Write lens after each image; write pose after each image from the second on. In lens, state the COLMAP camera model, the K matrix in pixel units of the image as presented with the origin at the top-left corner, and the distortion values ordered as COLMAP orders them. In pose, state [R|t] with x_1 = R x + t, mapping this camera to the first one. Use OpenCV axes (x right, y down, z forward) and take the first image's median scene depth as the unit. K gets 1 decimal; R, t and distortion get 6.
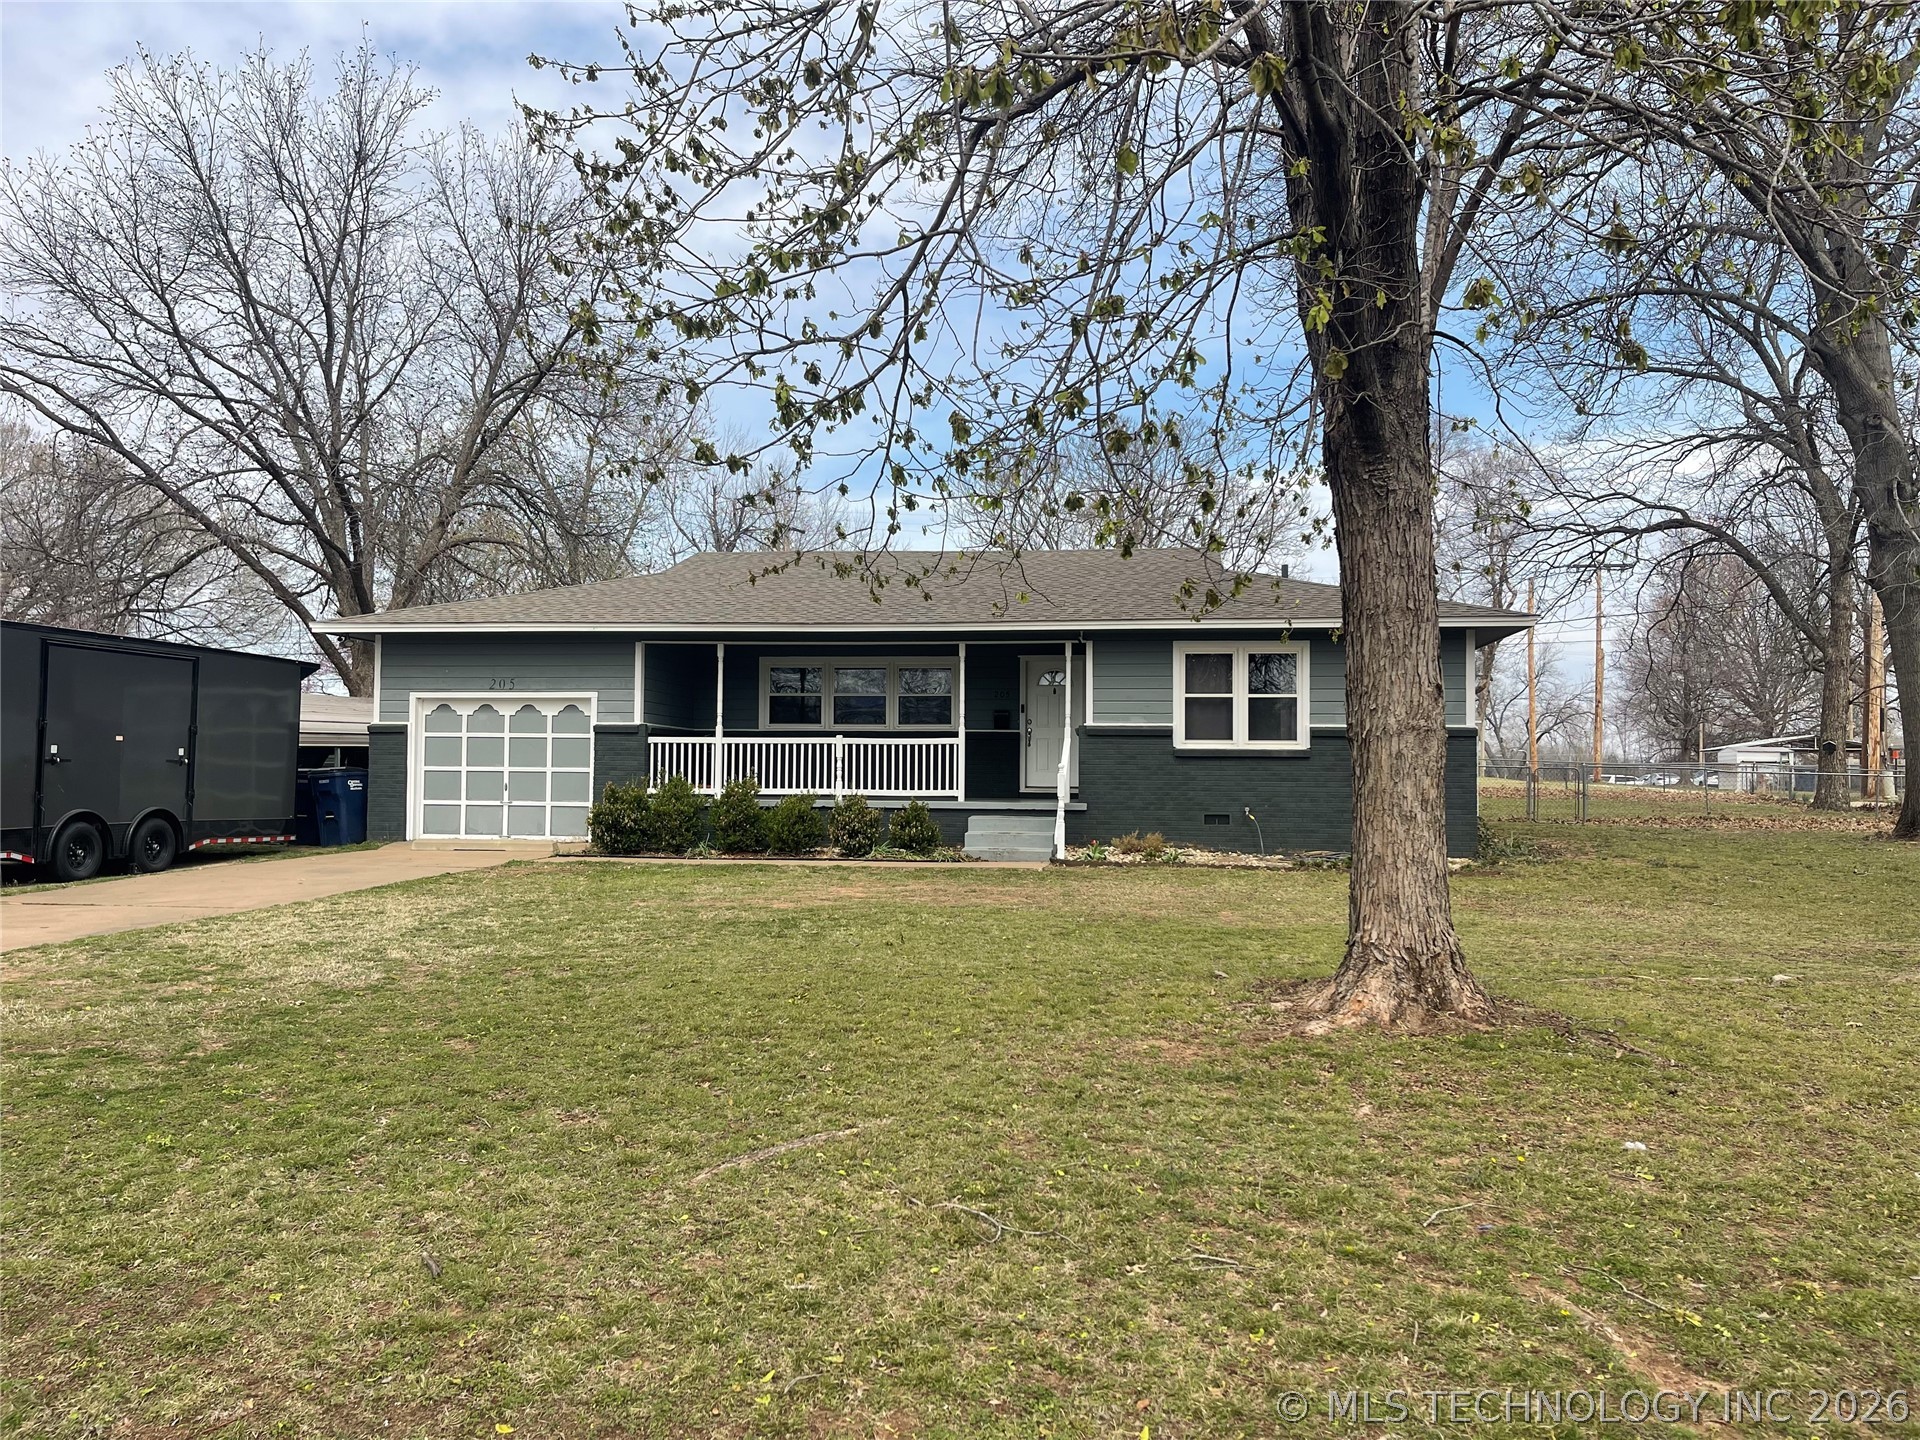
lens RADIAL K [[1426.9, 0, 960.0], [0, 1426.9, 720.0], [0, 0, 1]] dist [0.081383, -0.120899]
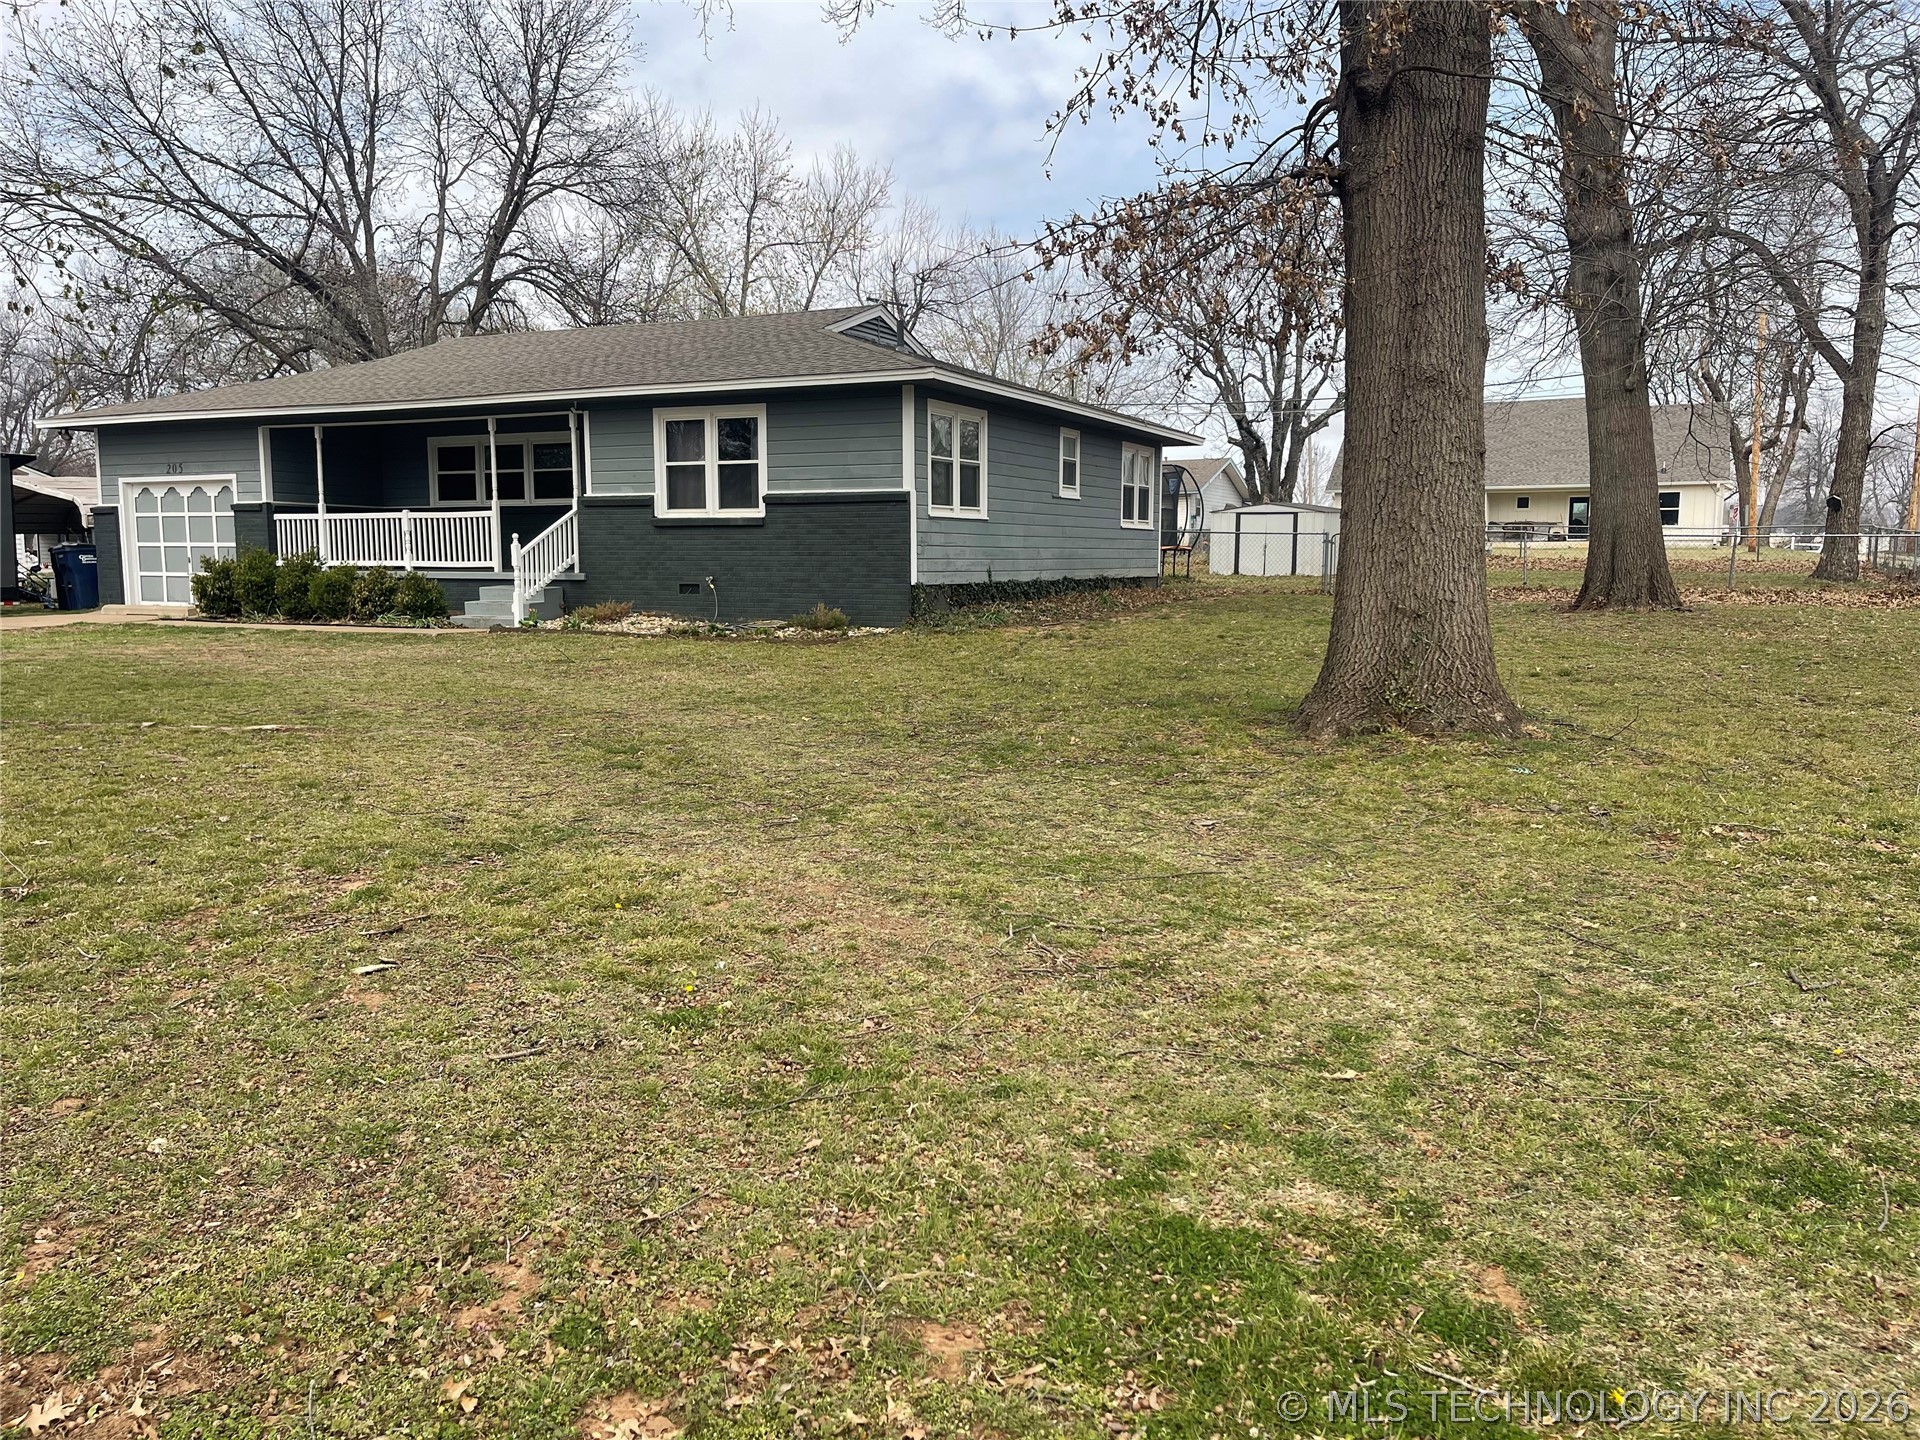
lens RADIAL K [[1426.9, 0, 960.0], [0, 1426.9, 720.0], [0, 0, 1]] dist [0.081383, -0.120899]
pose [[0.952365, 0.026495, -0.303807, 0.639542], [0.019769, 0.988760, 0.148201, 0.014686], [0.304319, -0.147148, 0.941136, 0.094218]]
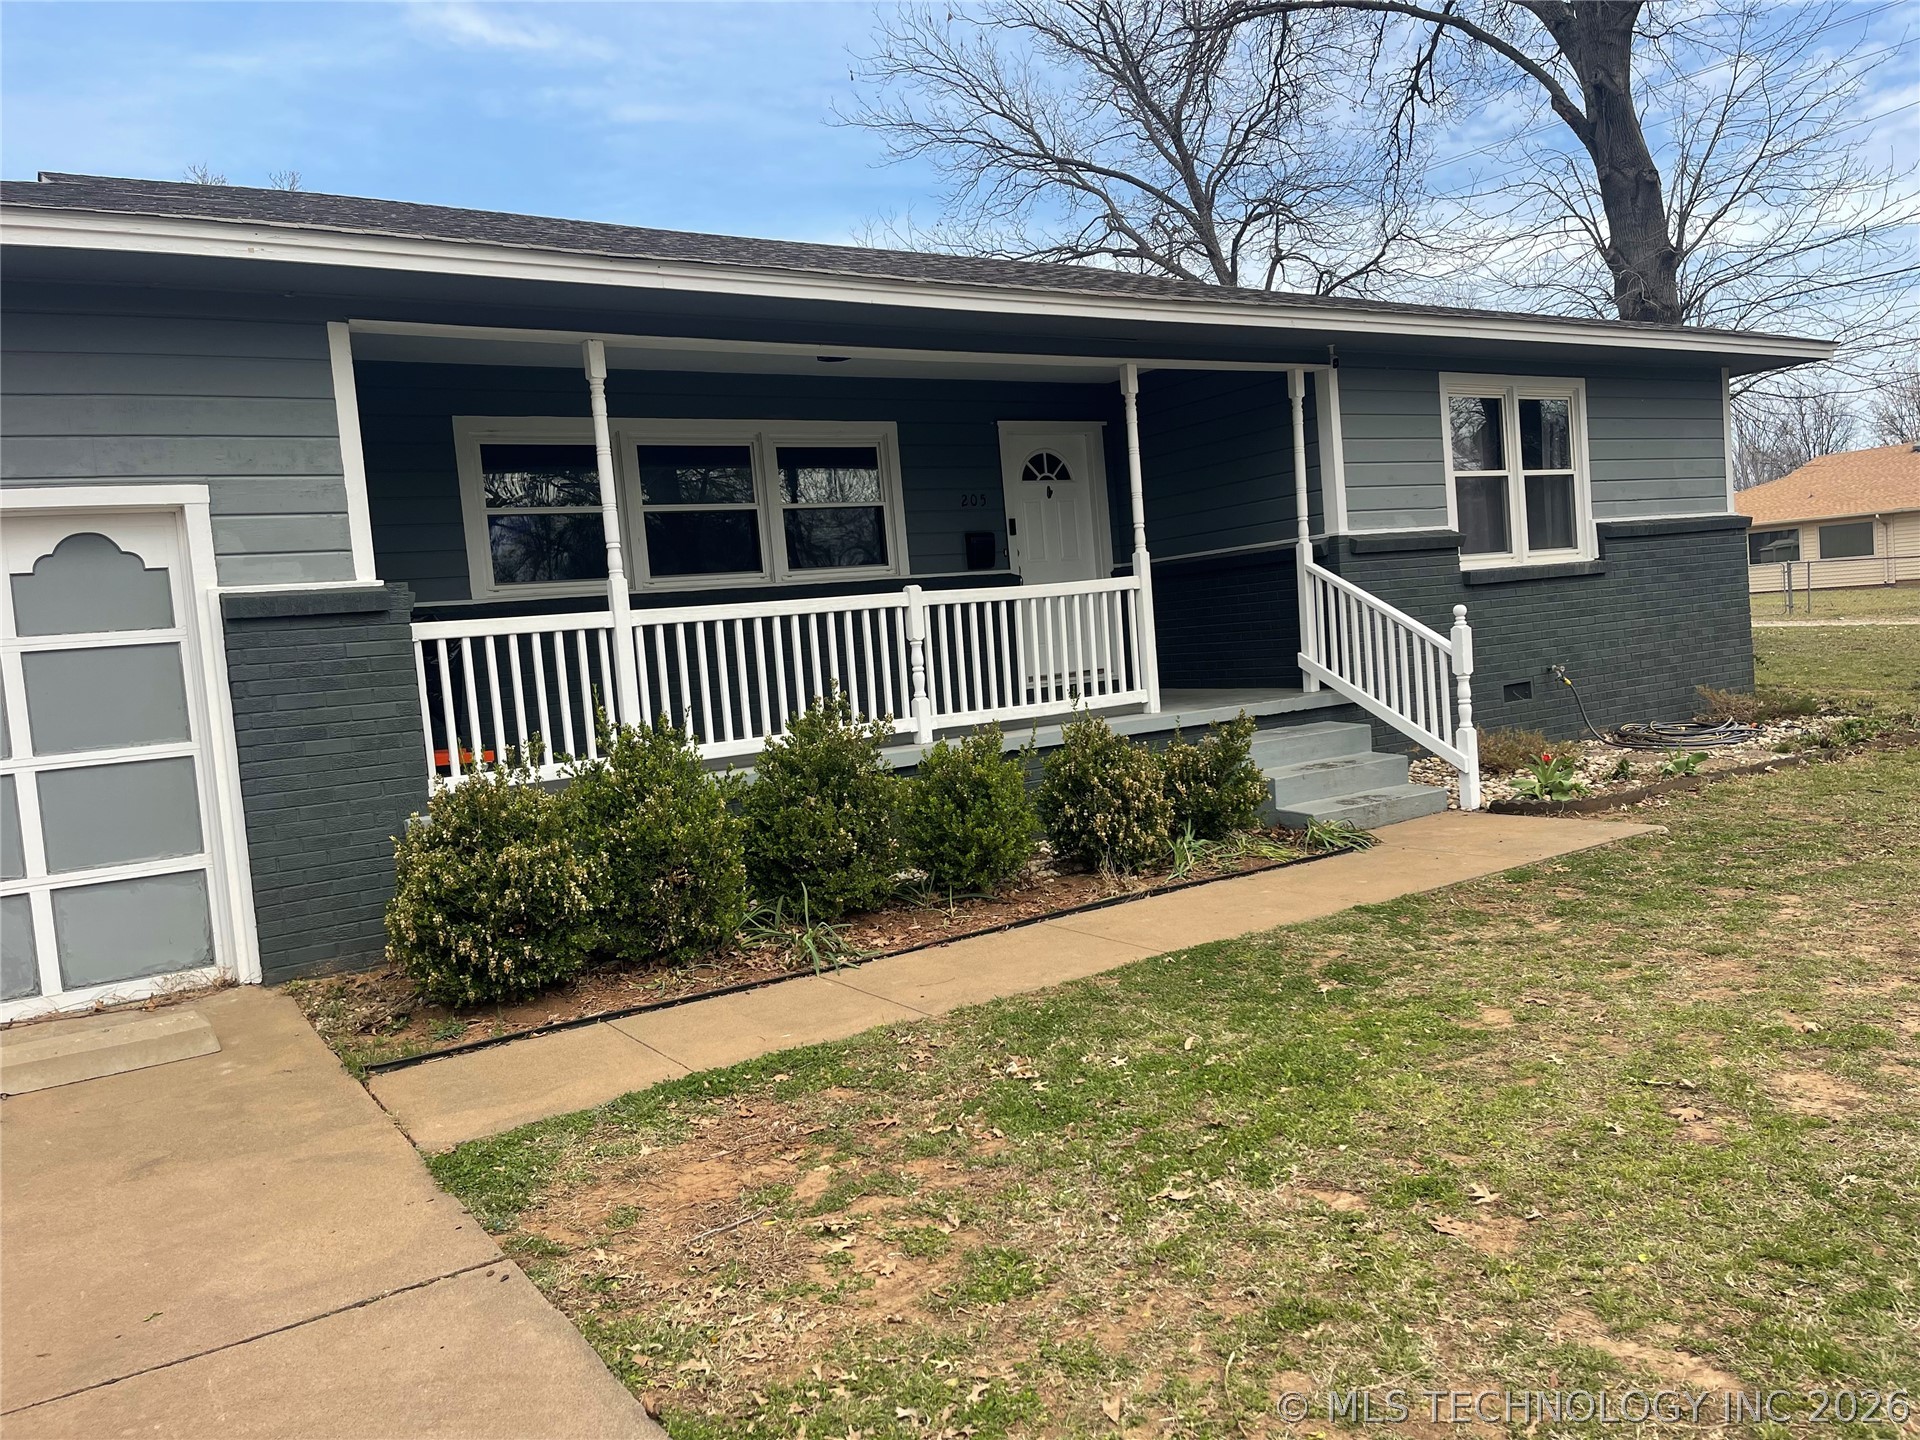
lens RADIAL K [[1426.9, 0, 960.0], [0, 1426.9, 720.0], [0, 0, 1]] dist [0.081383, -0.120899]
pose [[0.743033, -0.113818, 0.659506, -0.348102], [0.062392, 0.992922, 0.101065, 0.008618], [-0.666340, -0.033947, 0.744875, 0.689644]]
